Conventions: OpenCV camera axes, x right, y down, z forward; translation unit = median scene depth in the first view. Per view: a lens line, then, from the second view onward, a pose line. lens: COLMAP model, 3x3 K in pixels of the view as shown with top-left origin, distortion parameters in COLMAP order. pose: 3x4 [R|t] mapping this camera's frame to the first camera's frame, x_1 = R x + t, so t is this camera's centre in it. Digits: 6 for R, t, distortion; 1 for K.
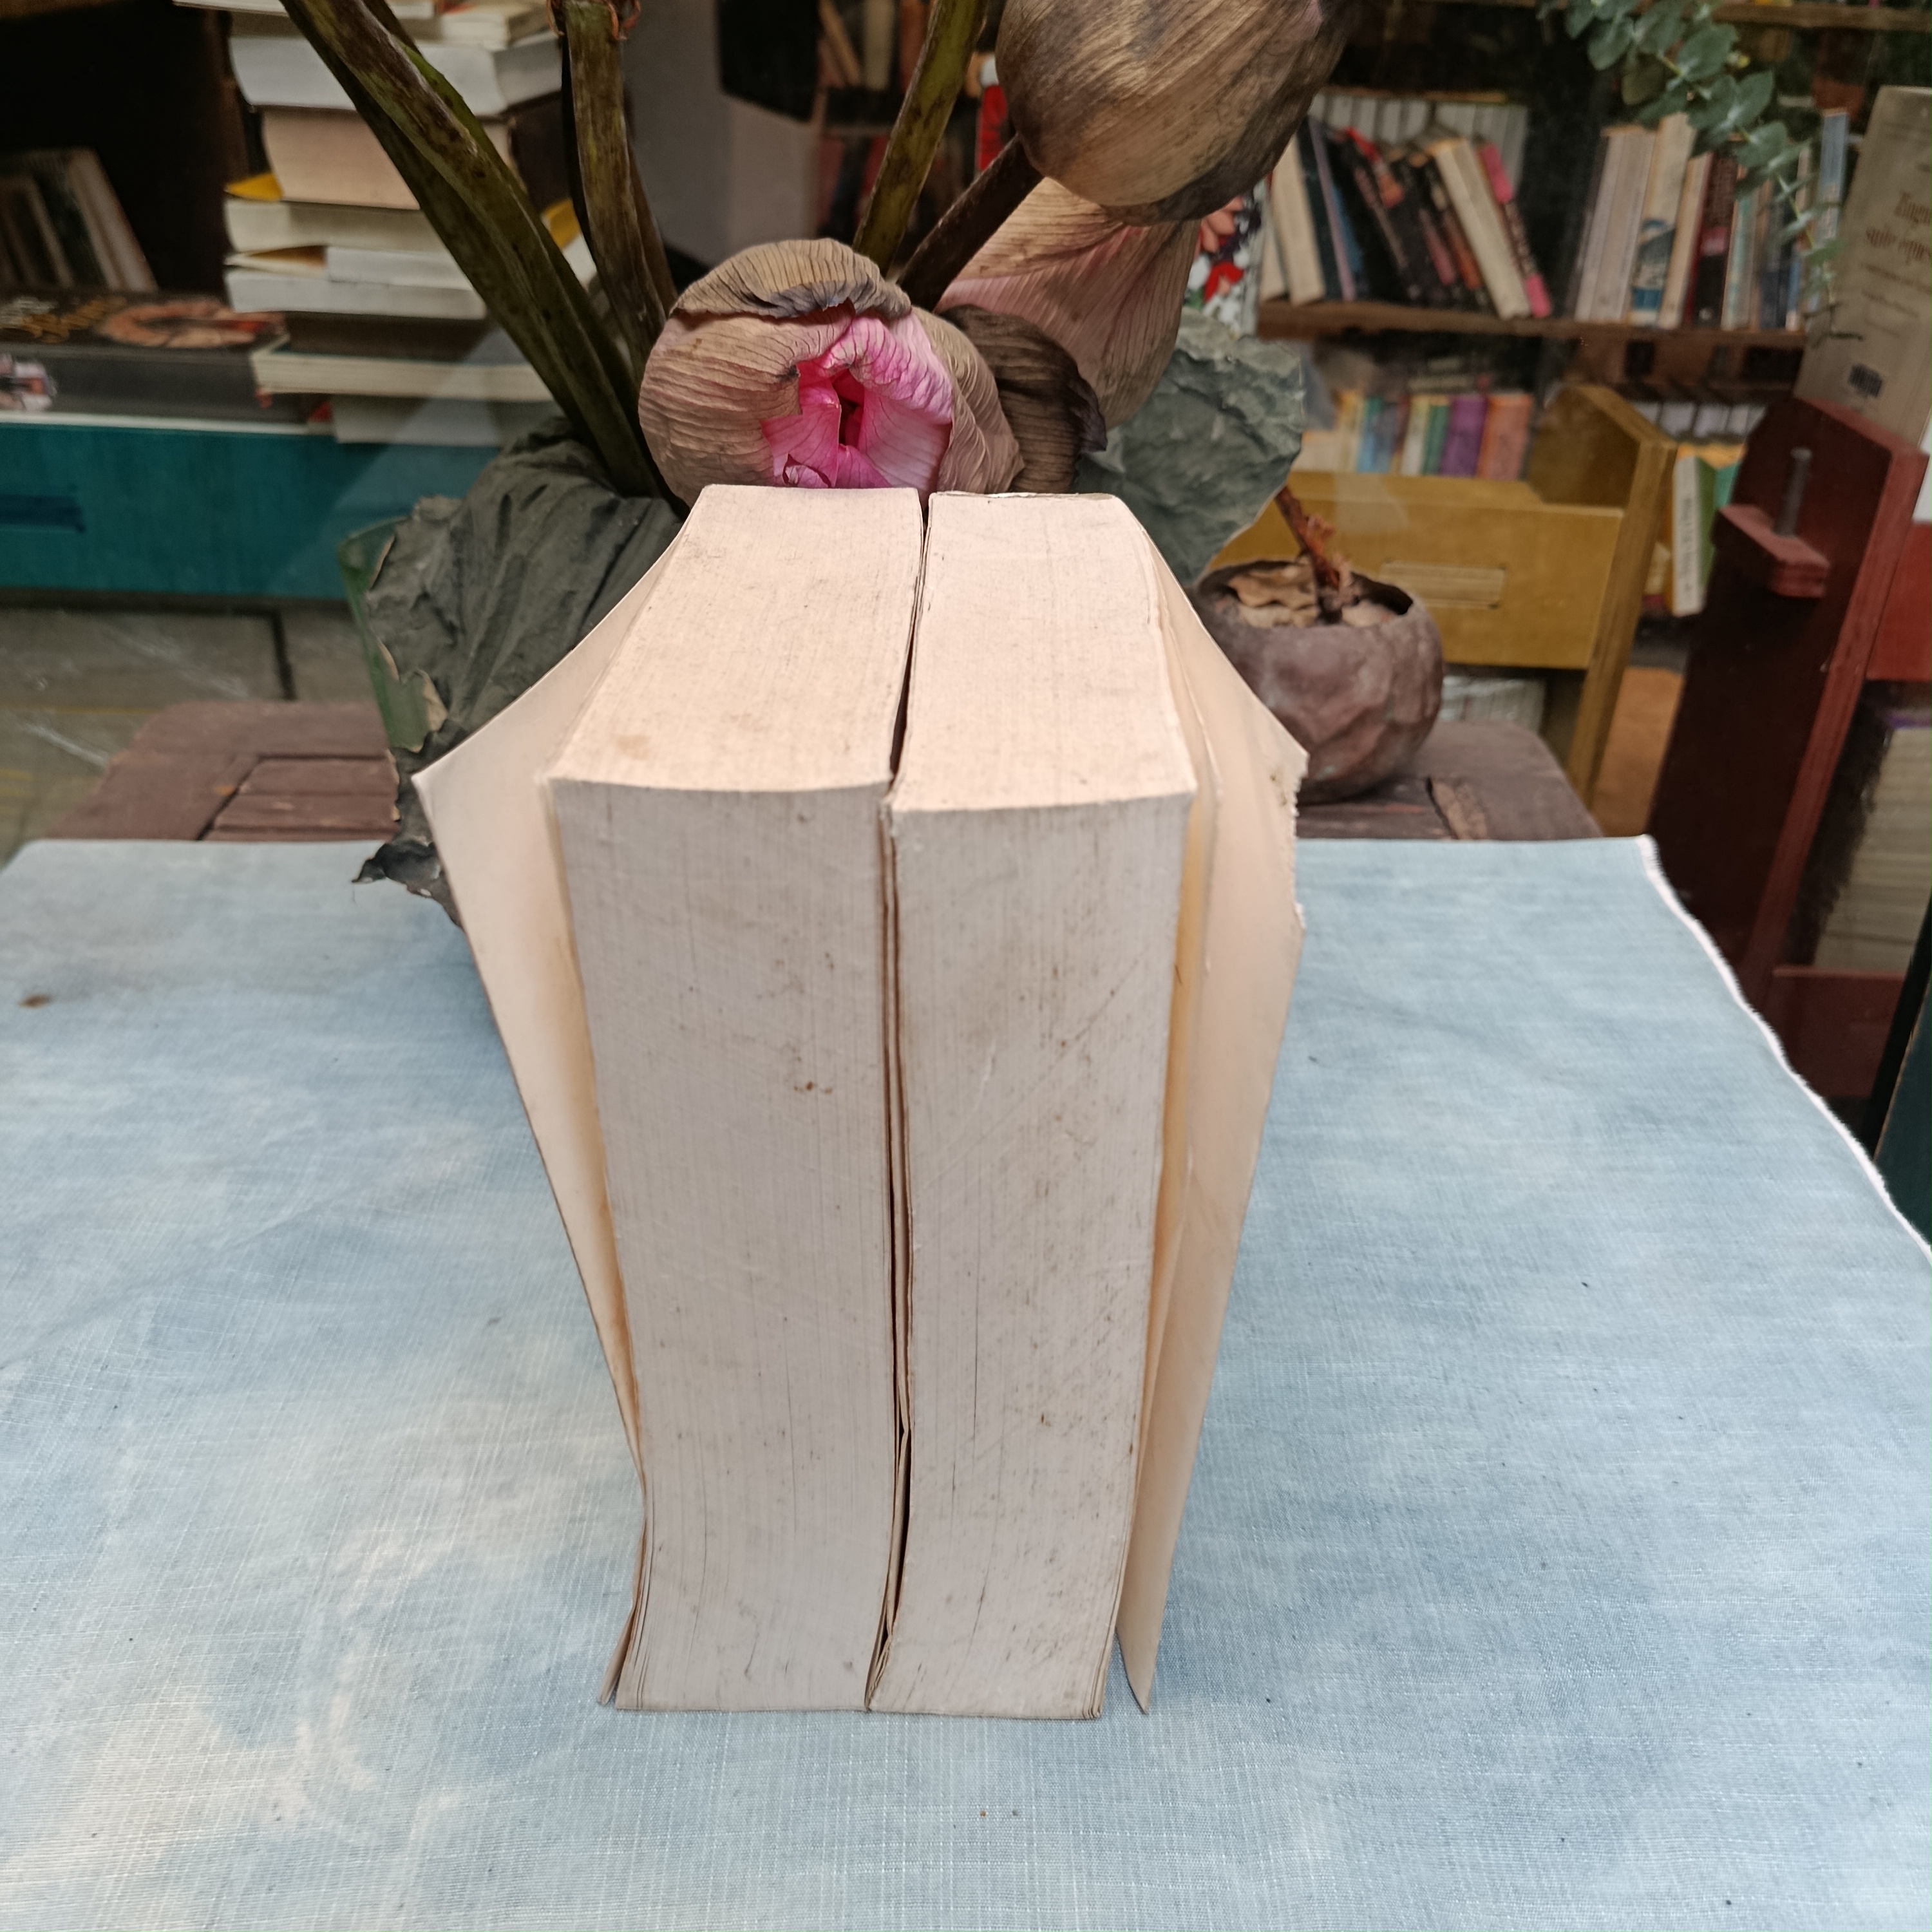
lens RADIAL K [[1822.4, 0, 871.6], [0, 1822.4, 964.6], [0, 0, 1]] dist [-0.061595, 0.041959]
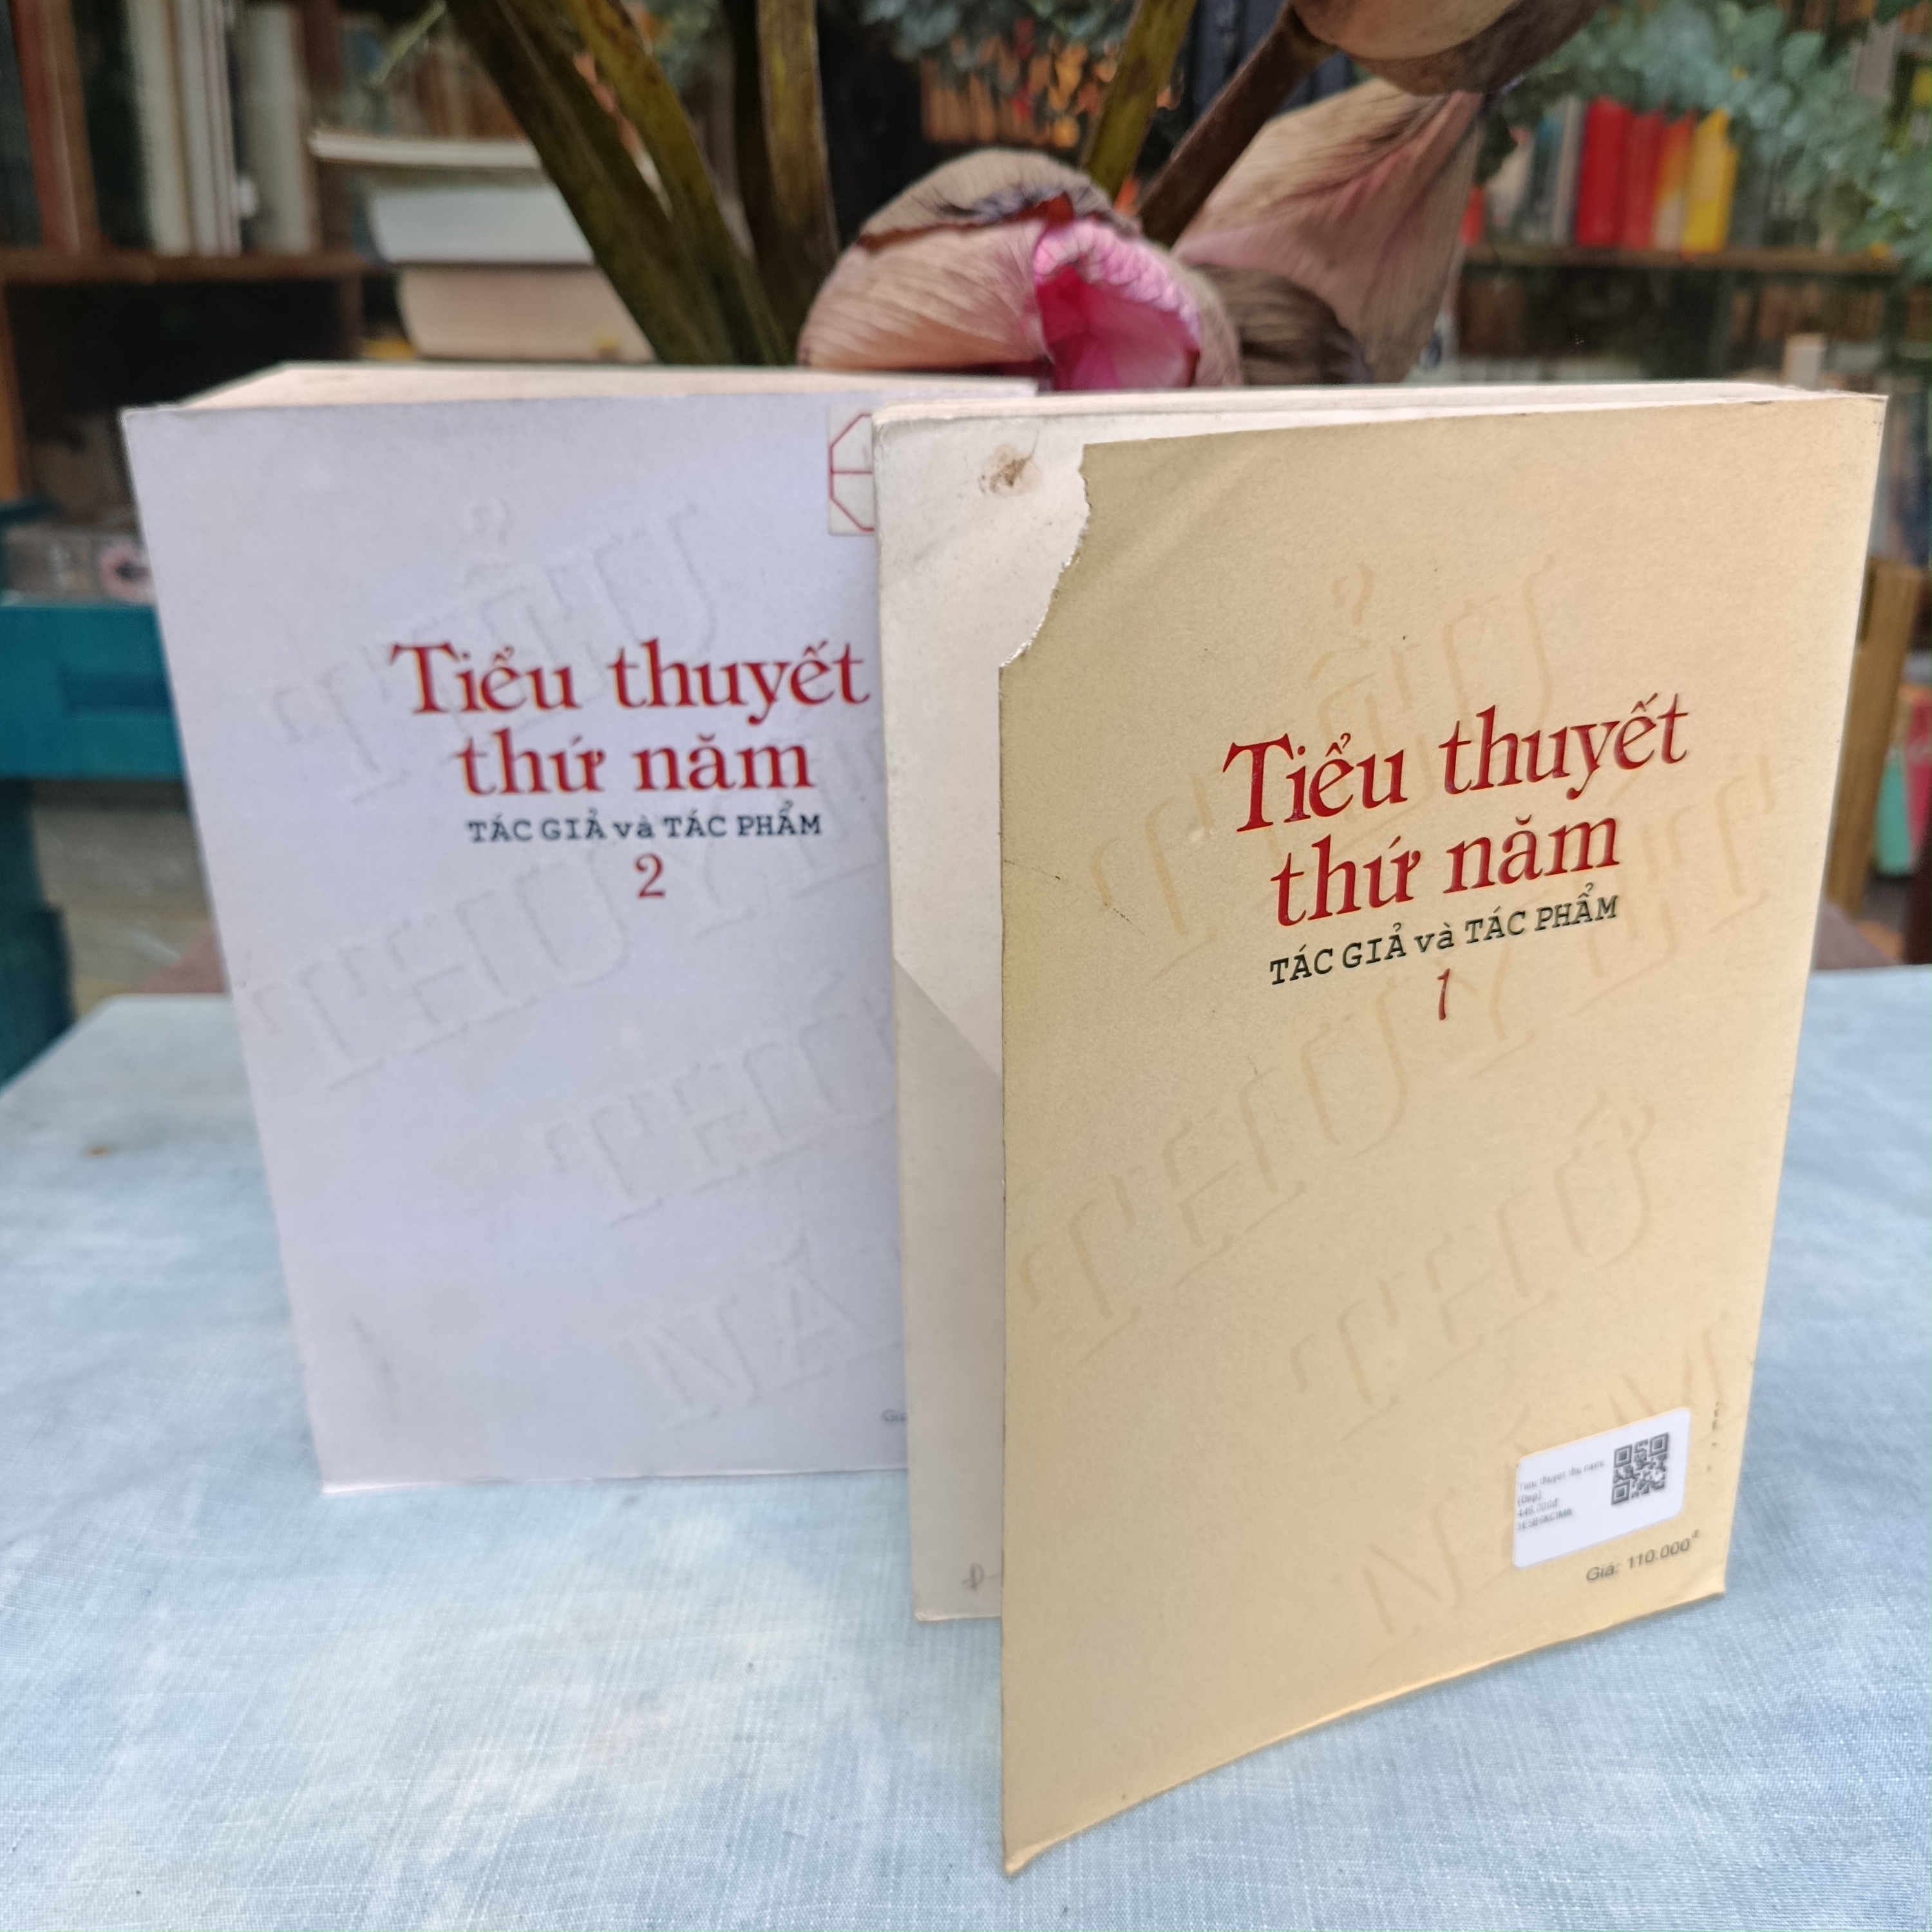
lens RADIAL K [[1822.4, 0, 871.6], [0, 1822.4, 964.6], [0, 0, 1]] dist [-0.061595, 0.041959]
pose [[0.998485, -0.012728, -0.053531, -0.066294], [0.002620, 0.982771, -0.184808, 0.130130], [0.054961, 0.184388, 0.981316, 0.216733]]
